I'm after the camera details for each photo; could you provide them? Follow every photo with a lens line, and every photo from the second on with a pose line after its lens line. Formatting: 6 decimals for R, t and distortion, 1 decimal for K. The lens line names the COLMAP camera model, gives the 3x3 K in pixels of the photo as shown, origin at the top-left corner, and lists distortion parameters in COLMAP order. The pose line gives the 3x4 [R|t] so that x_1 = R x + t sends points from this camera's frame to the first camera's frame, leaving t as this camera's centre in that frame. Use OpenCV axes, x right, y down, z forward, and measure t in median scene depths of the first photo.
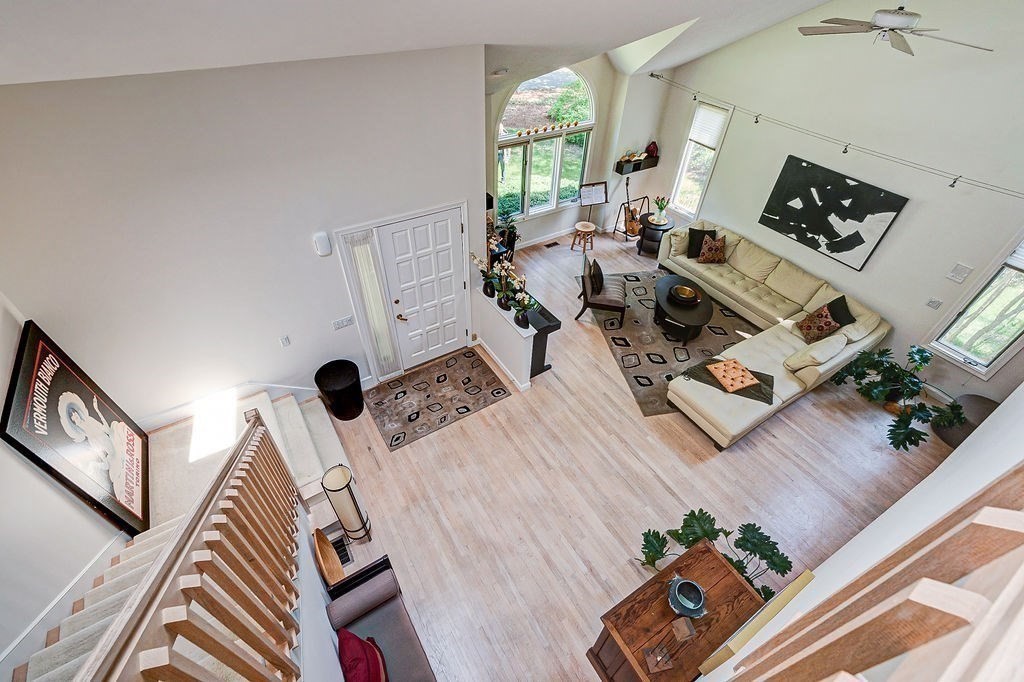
lens RADIAL K [[457.5, 0, 515.2], [0, 457.5, 354.7], [0, 0, 1]] dist [0.011158, -0.002256]
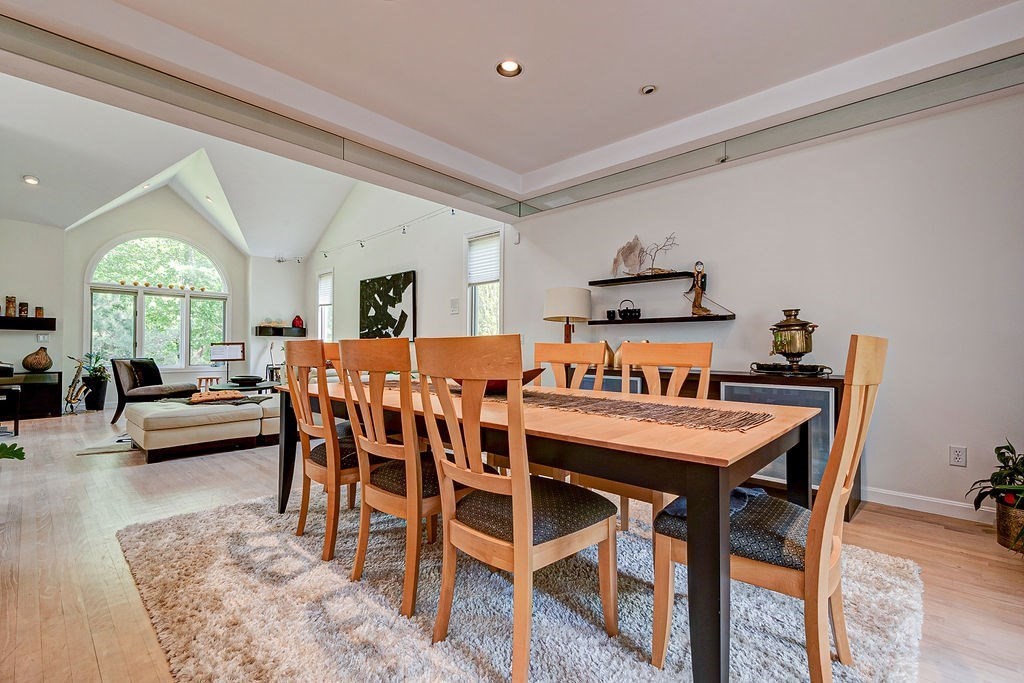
lens RADIAL K [[457.5, 0, 535.6], [0, 457.5, 350.1], [0, 0, 1]] dist [0.011158, -0.002256]
pose [[0.969093, -0.025968, 0.245325, 0.722037], [0.188985, 0.717341, -0.670602, 0.571783], [-0.158568, 0.696239, 0.700077, 0.209947]]
